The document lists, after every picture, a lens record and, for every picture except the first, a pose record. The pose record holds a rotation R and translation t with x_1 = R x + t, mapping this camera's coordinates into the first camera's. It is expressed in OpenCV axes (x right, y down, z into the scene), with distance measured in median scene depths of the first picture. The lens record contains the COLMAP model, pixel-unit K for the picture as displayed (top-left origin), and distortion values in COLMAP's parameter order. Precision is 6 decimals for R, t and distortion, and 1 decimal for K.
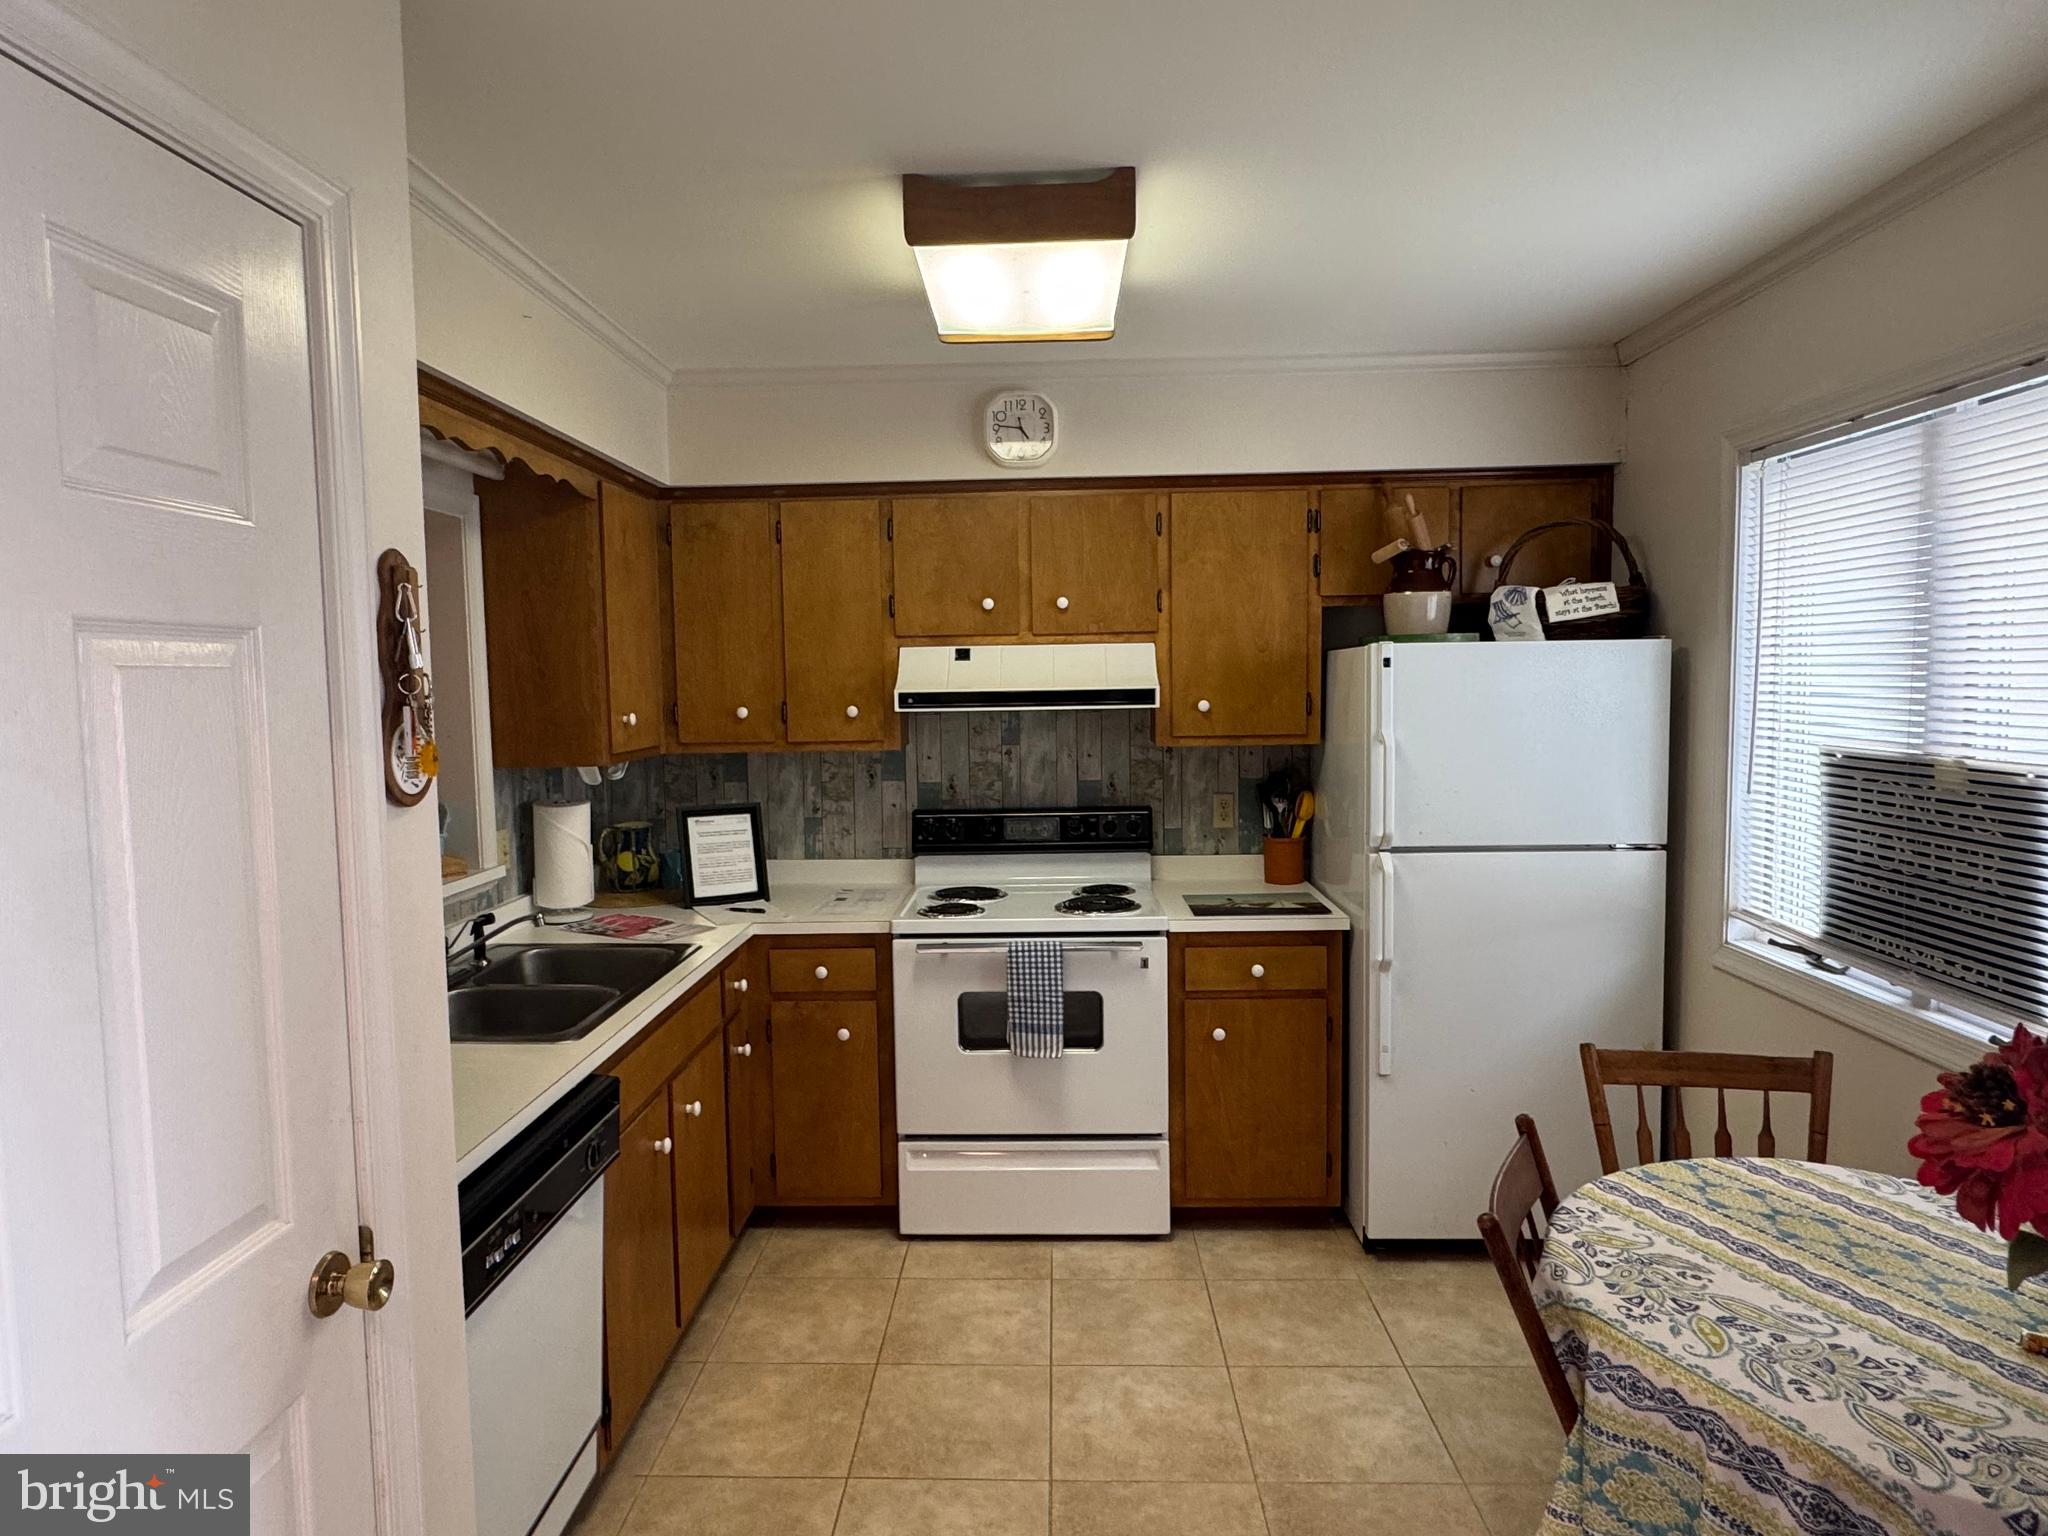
lens RADIAL K [[1213.5, 0, 1016.1], [0, 1213.5, 760.5], [0, 0, 1]] dist [-0.003122, 0.001056]
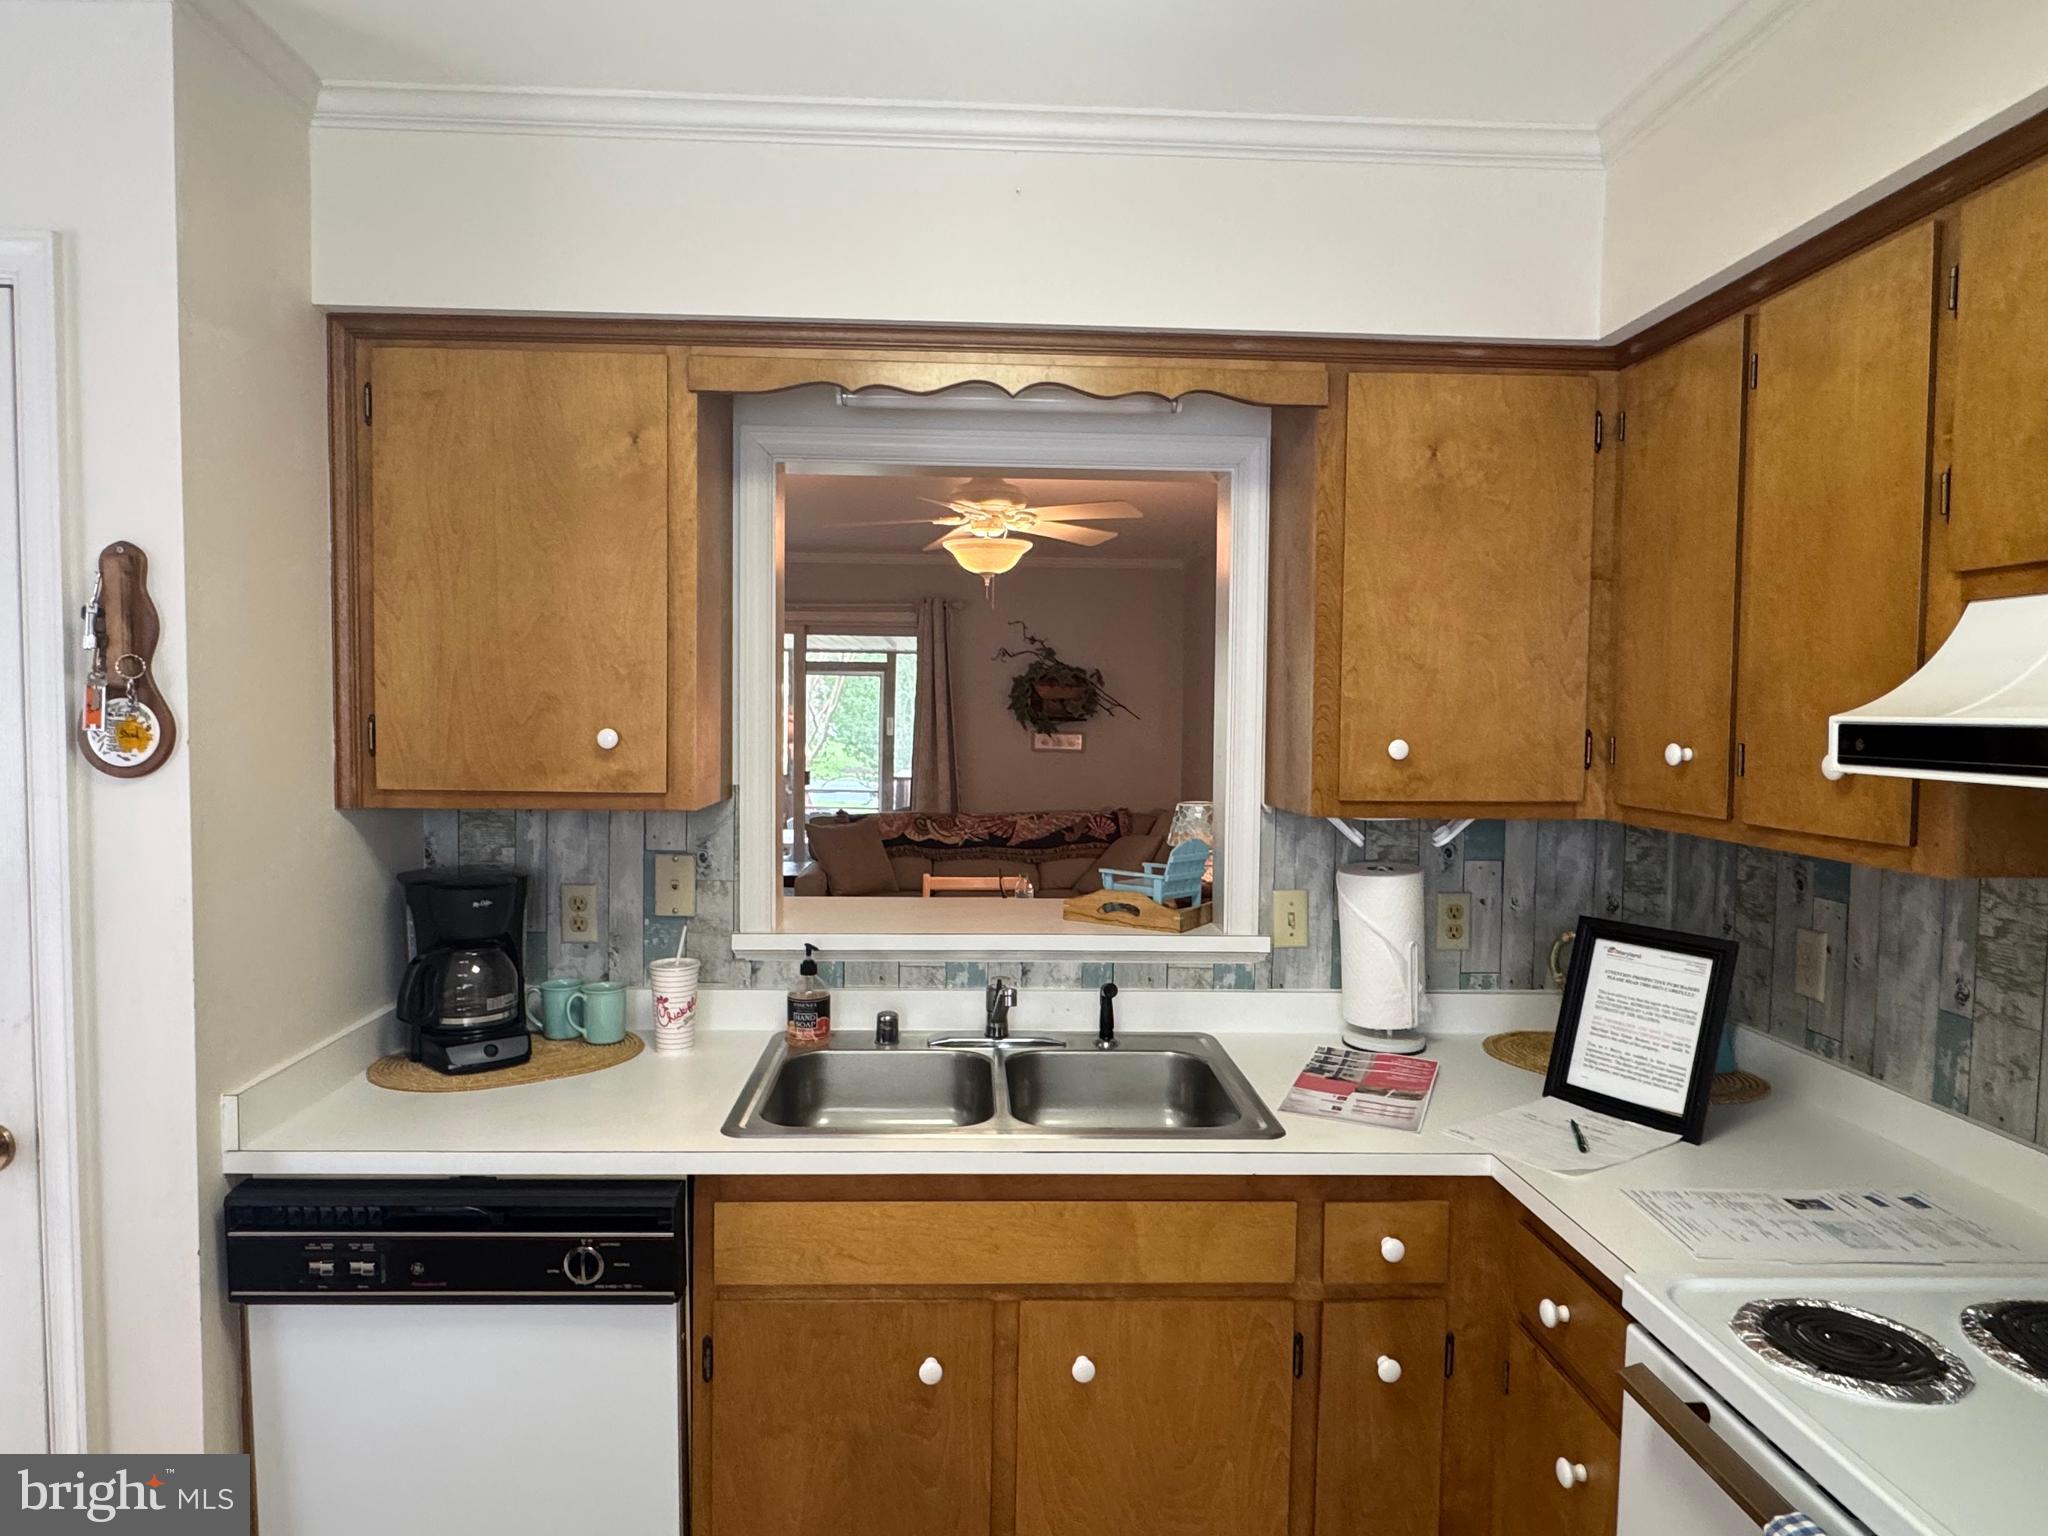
lens RADIAL K [[1213.5, 0, 1007.1], [0, 1213.5, 763.8], [0, 0, 1]] dist [-0.003122, 0.001056]
pose [[0.069295, 0.066870, -0.995352, 0.255097], [-0.083977, 0.994601, 0.060973, -0.043093], [0.994055, 0.079361, 0.074536, 0.690200]]
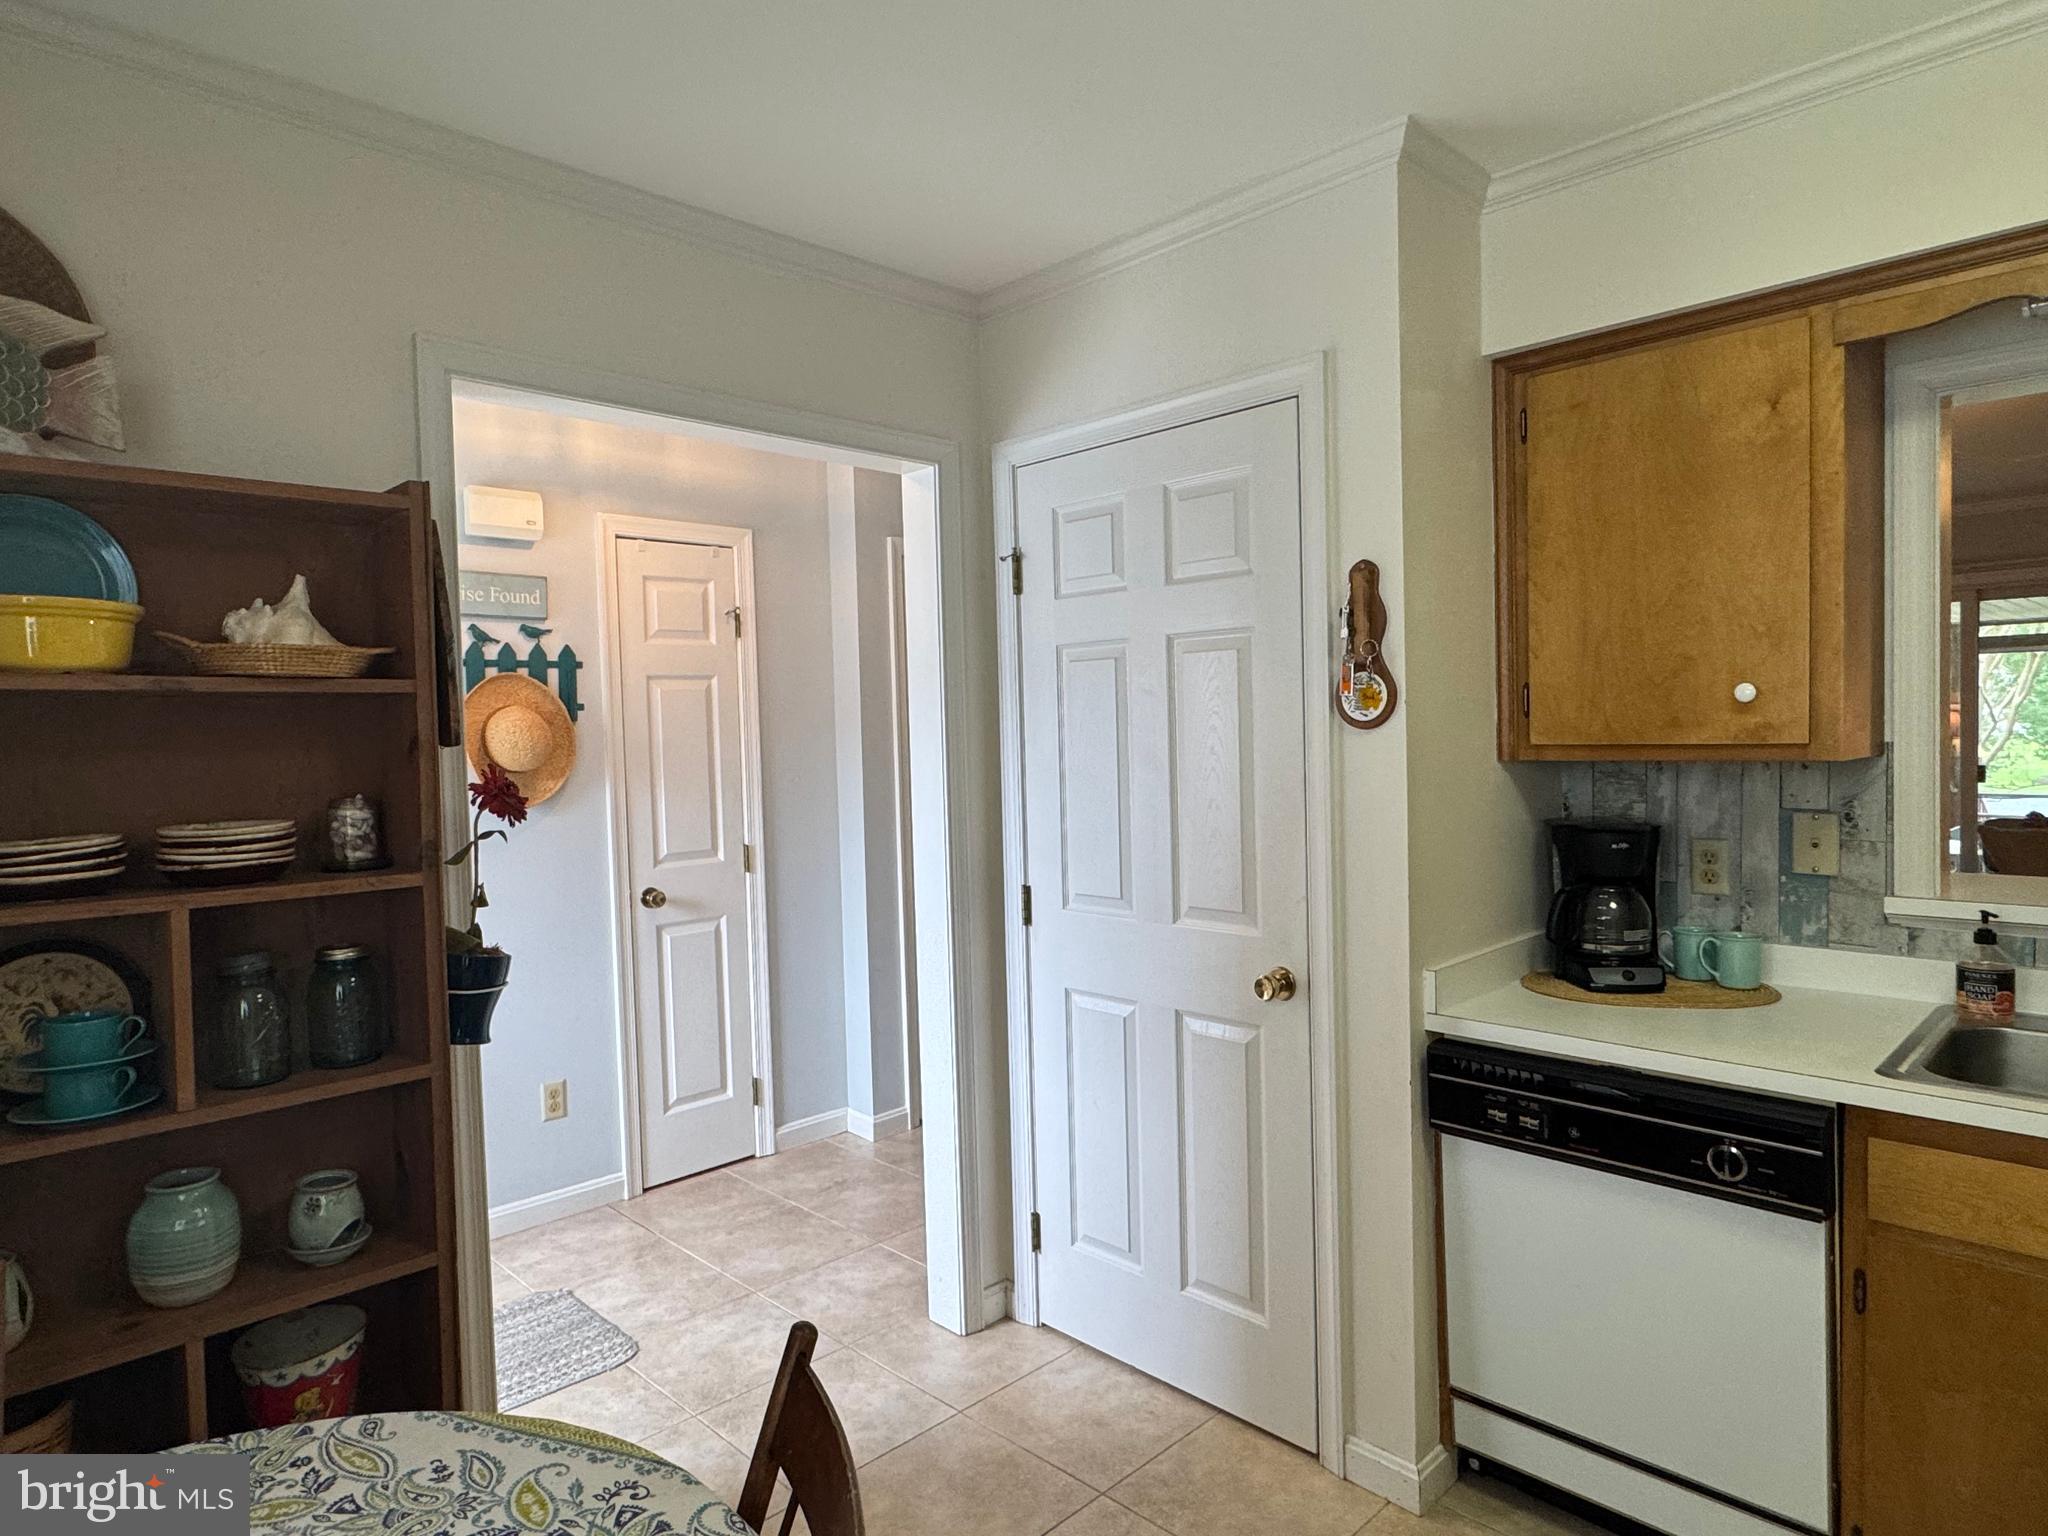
lens RADIAL K [[1213.5, 0, 1004.6], [0, 1213.5, 775.5], [0, 0, 1]] dist [-0.003122, 0.001056]
pose [[-0.696063, 0.064838, -0.715047, 0.362972], [-0.011017, 0.994832, 0.100932, -0.020961], [0.717896, 0.078133, -0.691752, 0.701143]]
